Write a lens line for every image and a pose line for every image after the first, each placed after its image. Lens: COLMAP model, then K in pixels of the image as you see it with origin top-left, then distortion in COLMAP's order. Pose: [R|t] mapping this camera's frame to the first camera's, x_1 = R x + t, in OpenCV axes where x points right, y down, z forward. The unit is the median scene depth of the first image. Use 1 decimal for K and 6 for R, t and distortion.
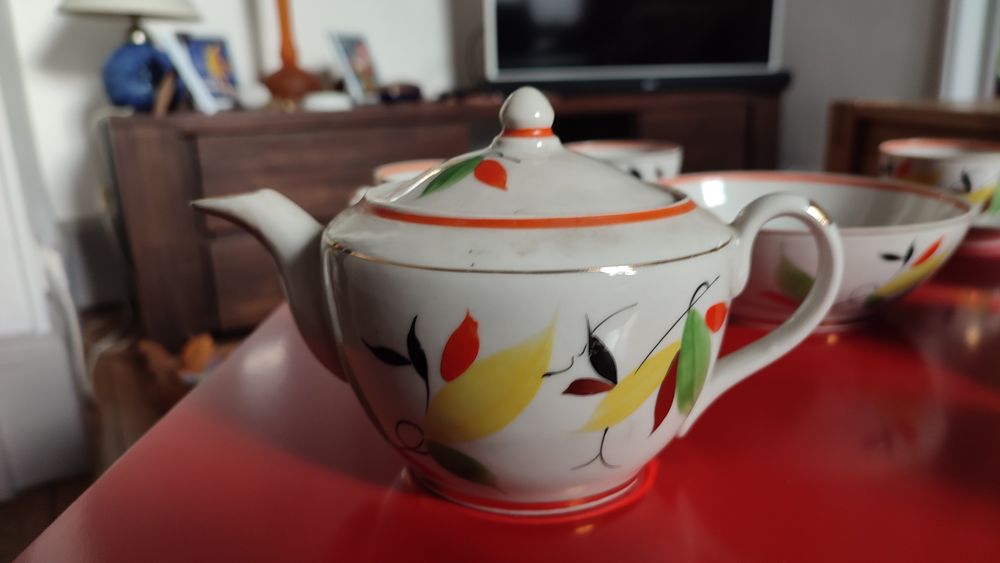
lens RADIAL K [[741.9, 0, 496.3], [0, 741.9, 291.2], [0, 0, 1]] dist [-0.000608, -0.012784]
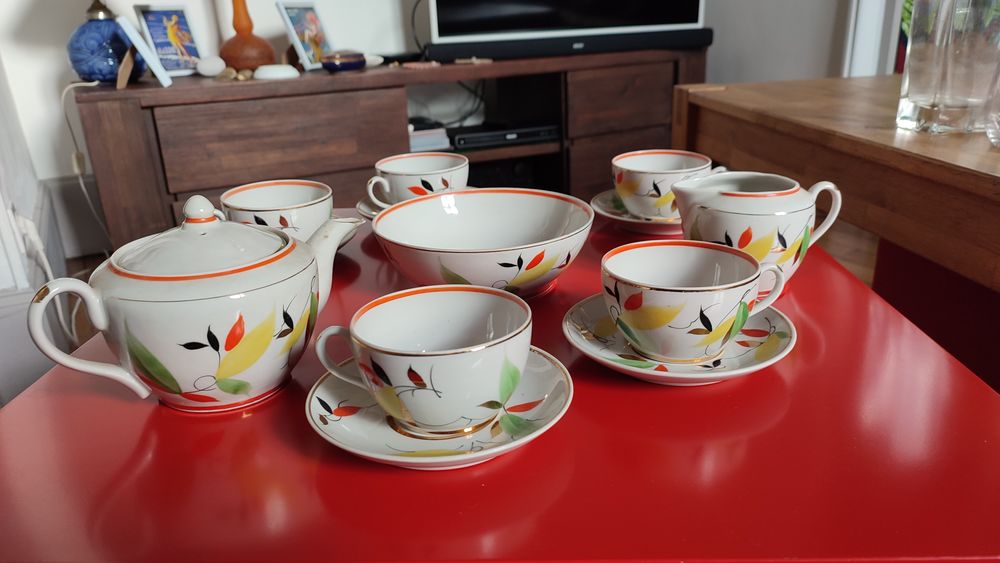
lens RADIAL K [[741.9, 0, 494.9], [0, 741.9, 281.6], [0, 0, 1]] dist [-0.000608, -0.012784]
pose [[0.999806, -0.017730, -0.008606, 0.092694], [0.018347, 0.996793, 0.077890, -0.023902], [0.007197, -0.078032, 0.996925, -0.103501]]
